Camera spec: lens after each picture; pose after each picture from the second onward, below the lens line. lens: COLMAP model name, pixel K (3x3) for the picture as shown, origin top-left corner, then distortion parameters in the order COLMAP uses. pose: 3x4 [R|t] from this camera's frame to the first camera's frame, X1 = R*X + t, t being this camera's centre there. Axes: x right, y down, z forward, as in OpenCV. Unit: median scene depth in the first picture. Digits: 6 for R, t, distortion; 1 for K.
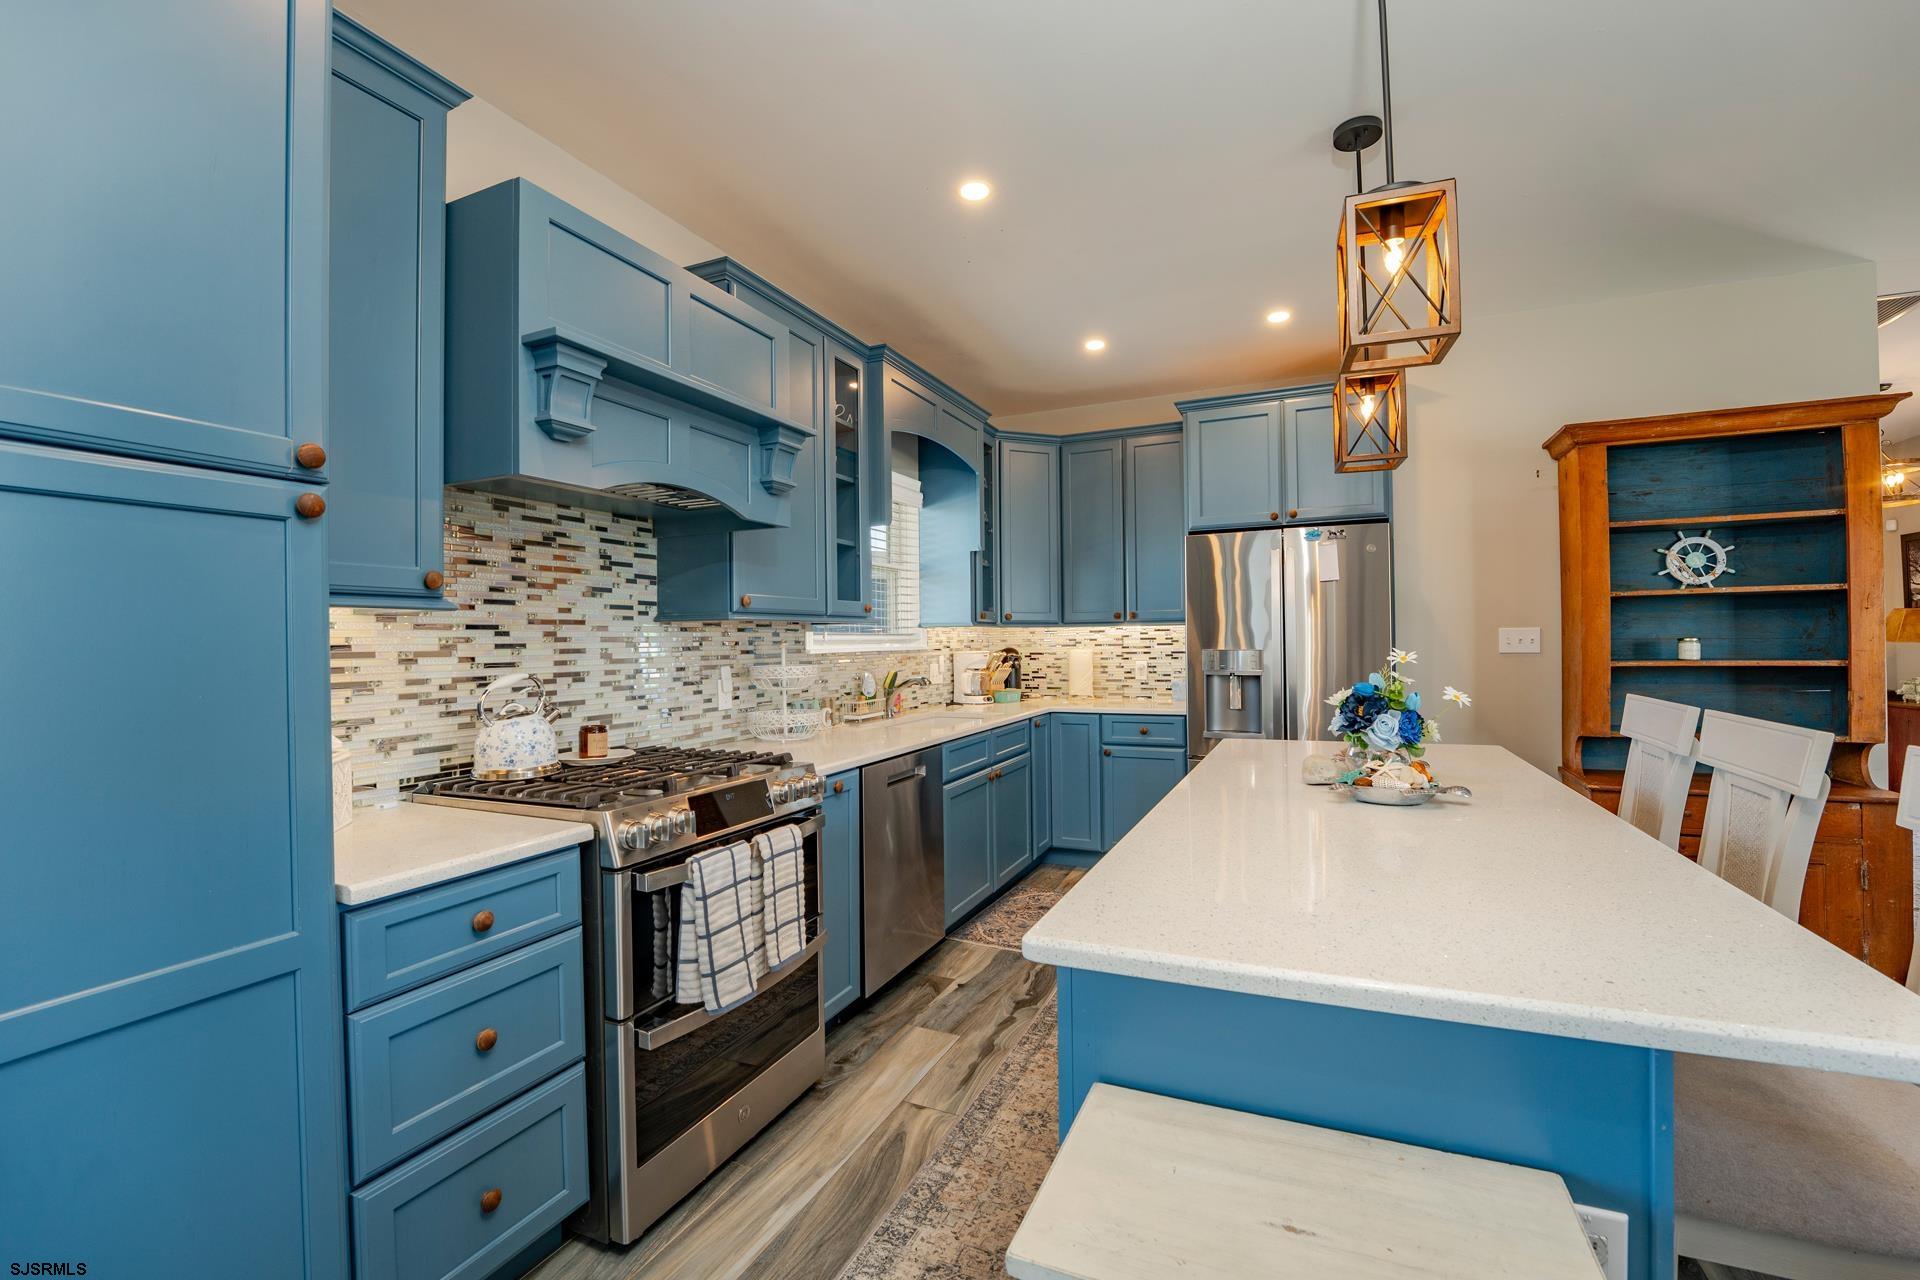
lens RADIAL K [[783.7, 0, 940.2], [0, 783.7, 634.1], [0, 0, 1]] dist [-0.024241, 0.001251]
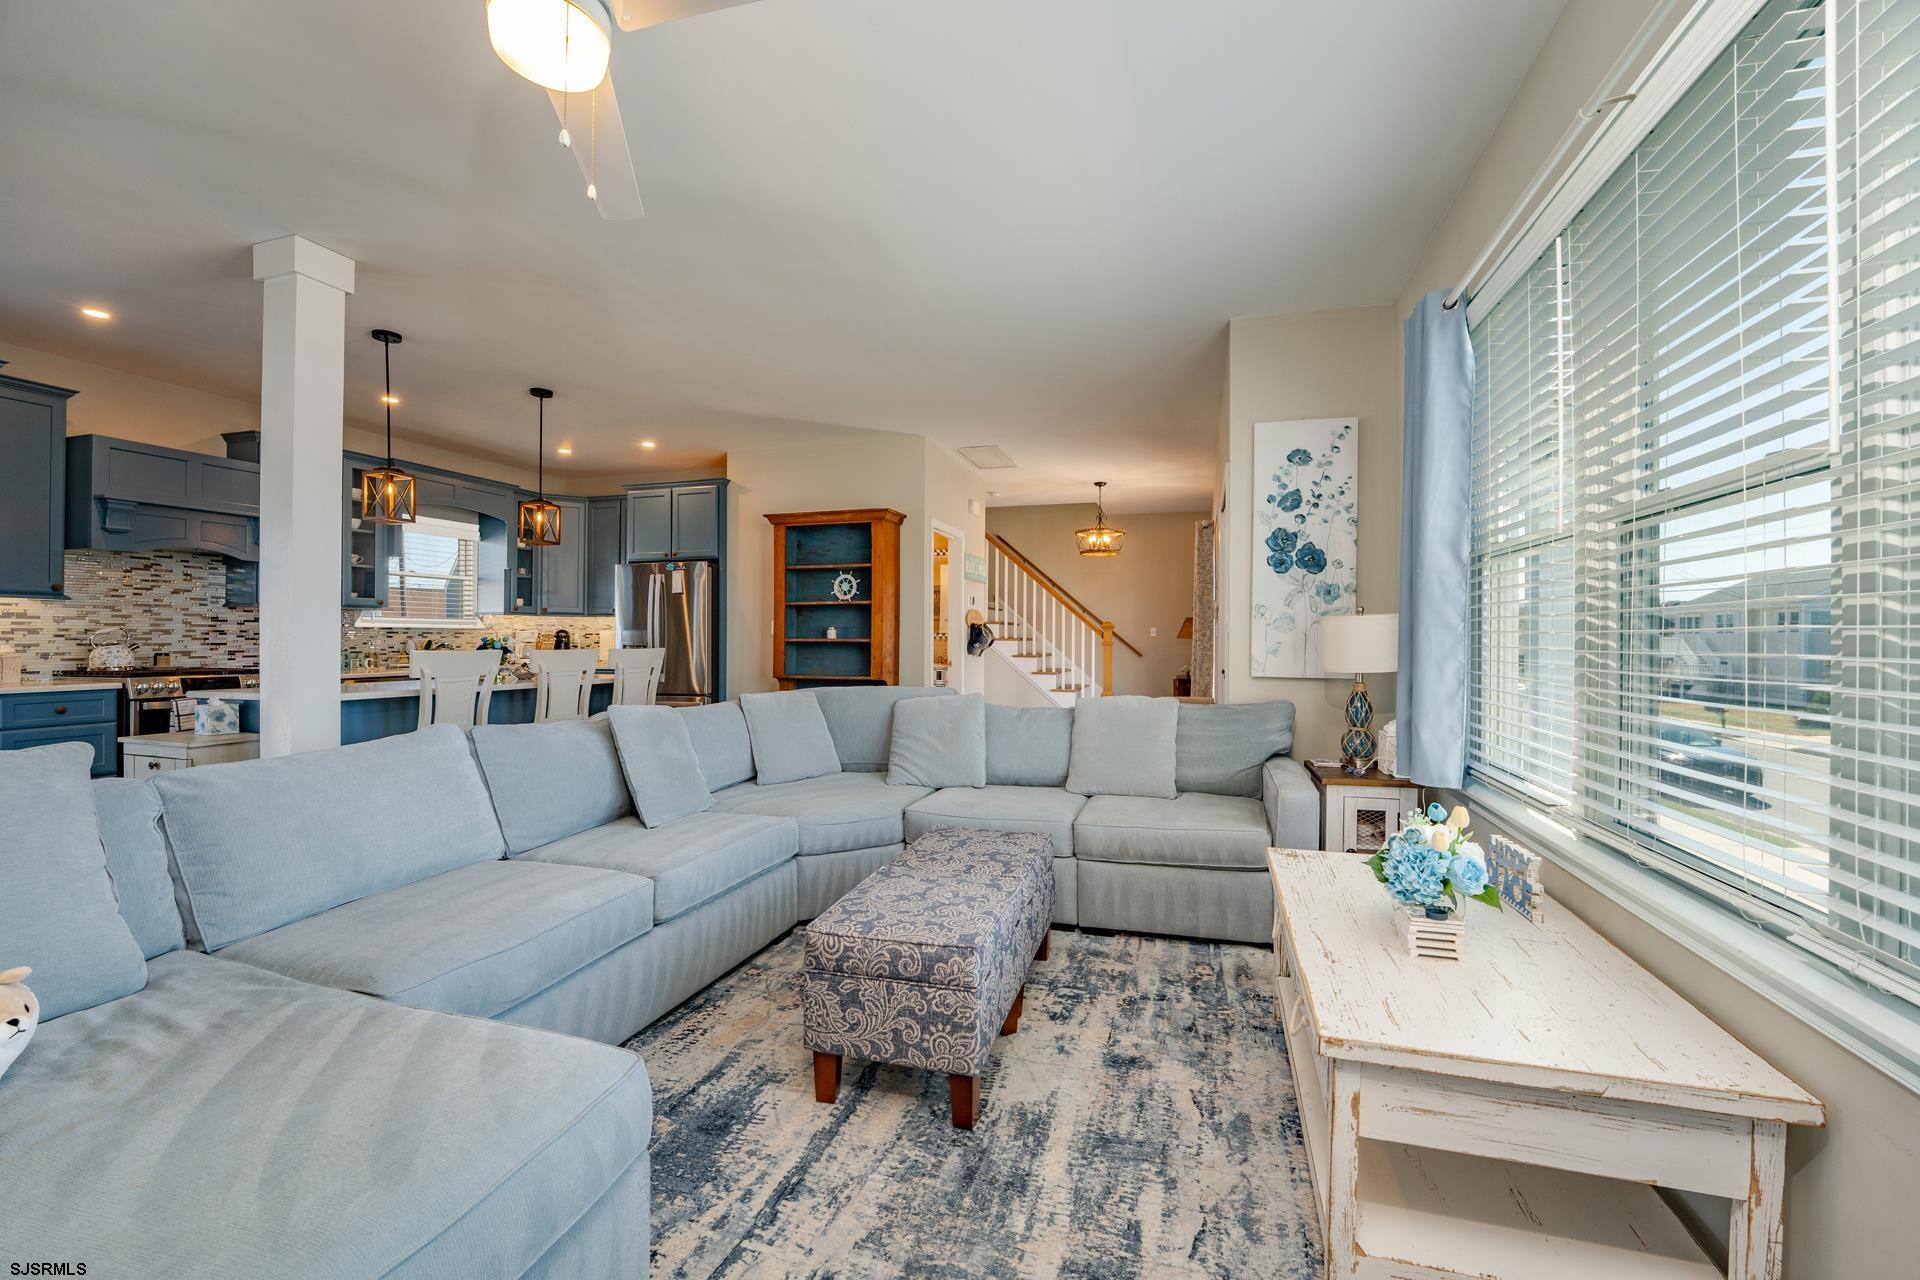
lens RADIAL K [[783.7, 0, 976.3], [0, 783.7, 643.4], [0, 0, 1]] dist [-0.024241, 0.001251]
pose [[0.992133, 0.017746, 0.123926, 1.457193], [-0.019882, 0.999674, 0.016019, 0.009034], [-0.123601, -0.018357, 0.992162, -1.322944]]
